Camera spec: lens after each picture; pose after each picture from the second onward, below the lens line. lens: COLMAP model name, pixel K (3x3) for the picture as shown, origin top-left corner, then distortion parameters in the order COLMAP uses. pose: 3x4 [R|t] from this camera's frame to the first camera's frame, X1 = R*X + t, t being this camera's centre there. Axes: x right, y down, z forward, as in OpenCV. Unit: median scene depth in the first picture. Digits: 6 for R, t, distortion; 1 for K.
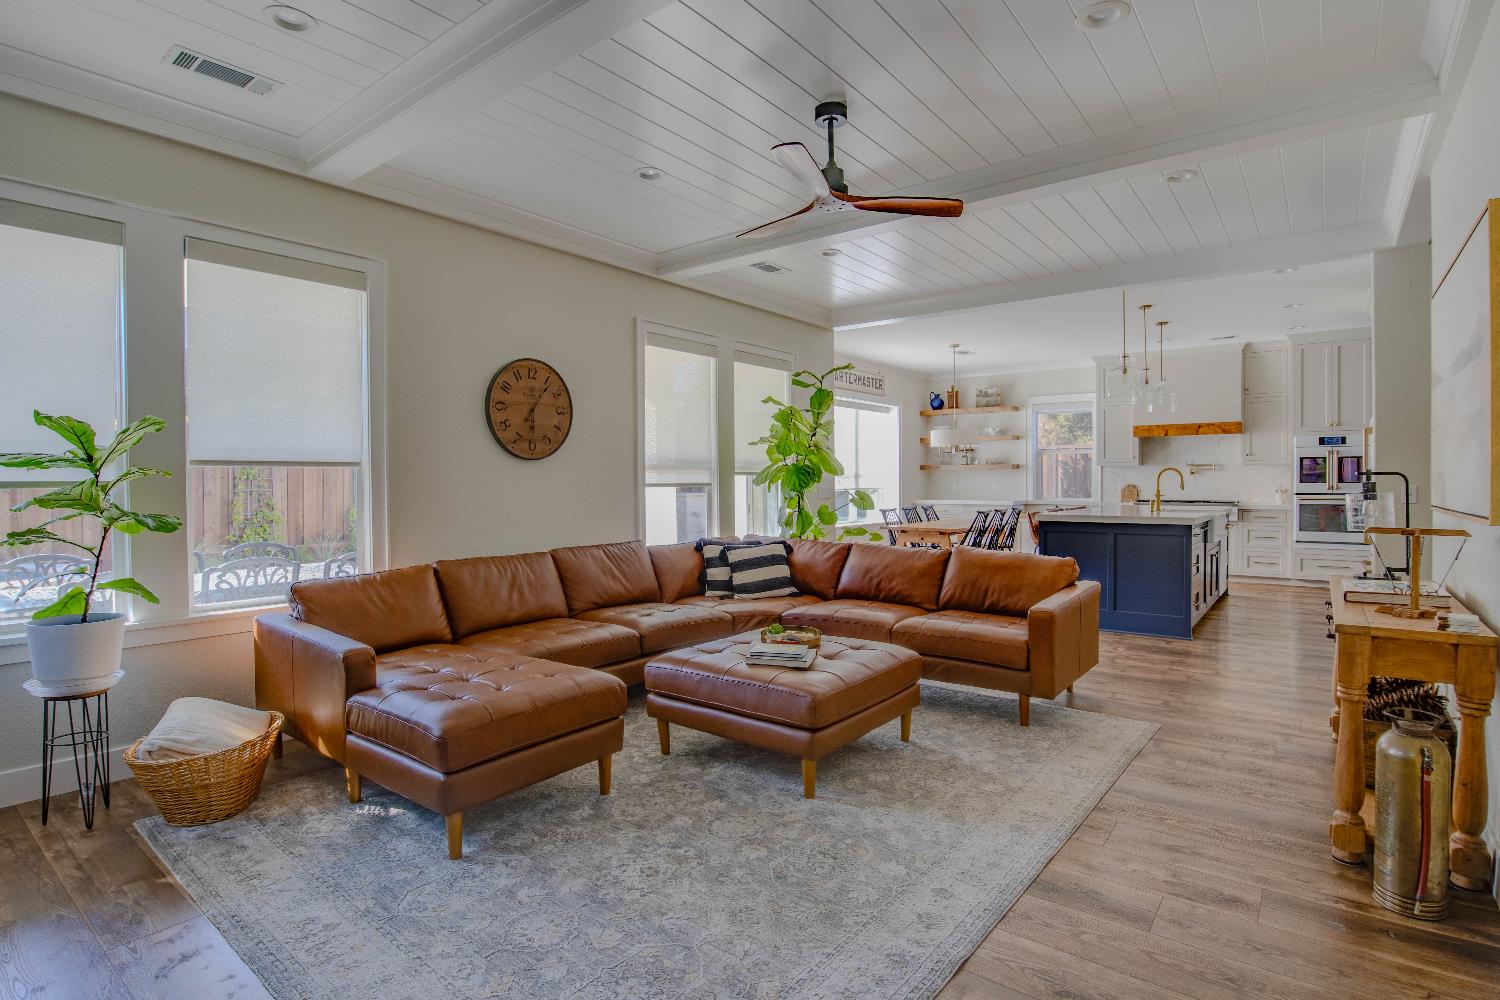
lens RADIAL K [[770.0, 0, 752.4], [0, 770.0, 498.4], [0, 0, 1]] dist [-0.037231, -0.000096]
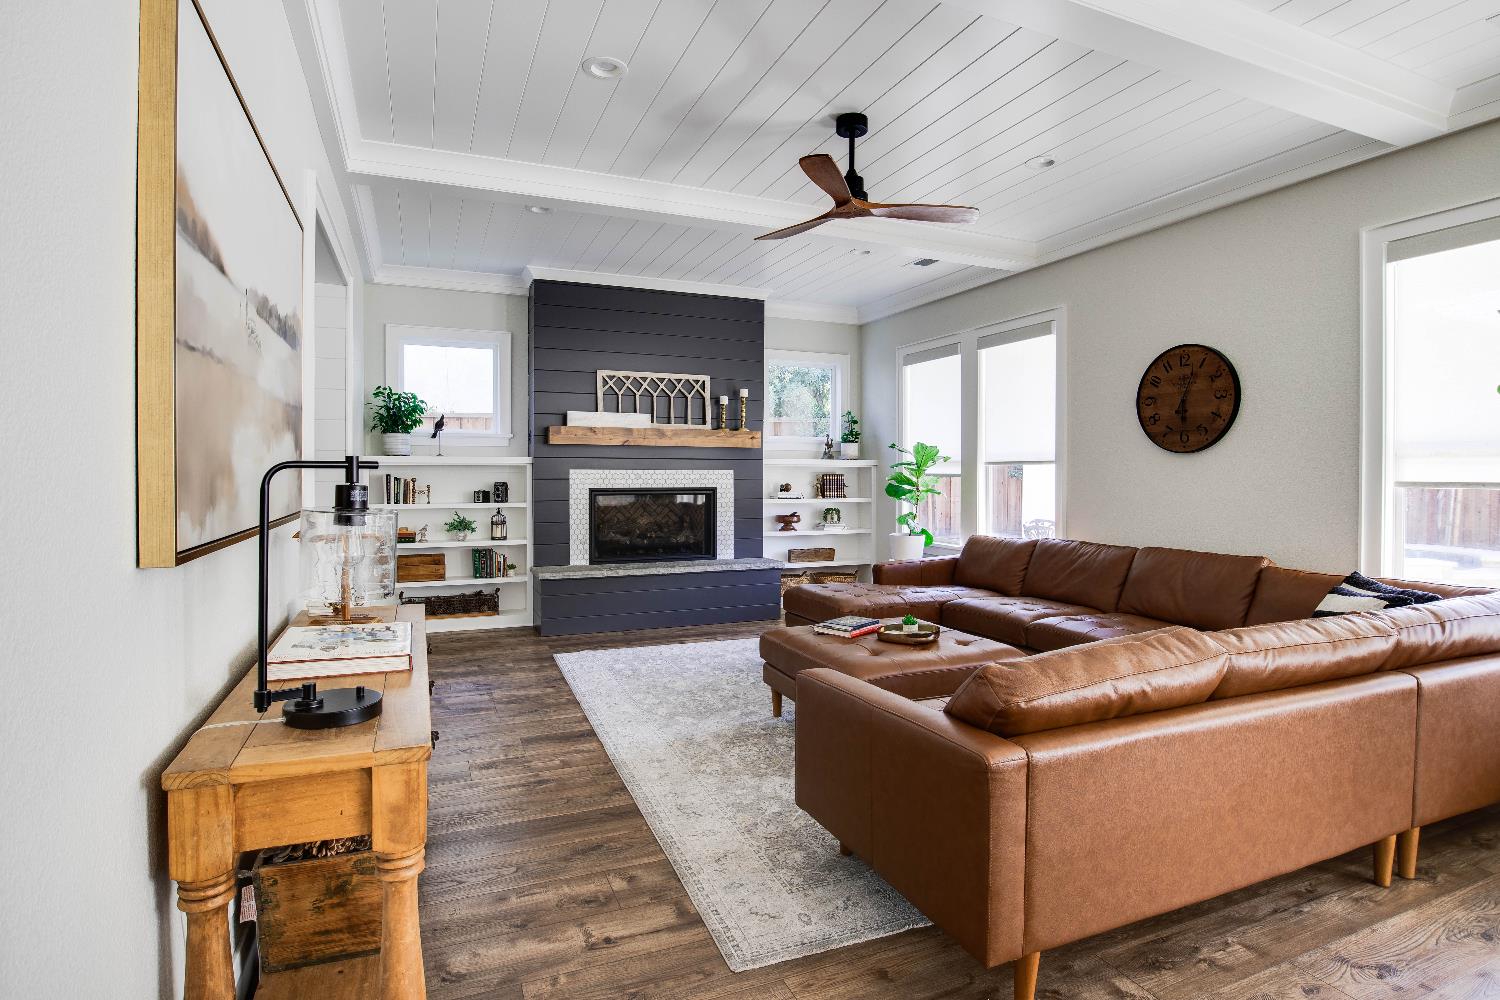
lens RADIAL K [[770.0, 0, 751.1], [0, 770.0, 489.8], [0, 0, 1]] dist [-0.037231, -0.000096]
pose [[-0.499989, 0.020441, -0.865791, 0.800229], [-0.025919, 0.998920, 0.038552, -0.029072], [0.865644, 0.041716, -0.498919, 1.045020]]
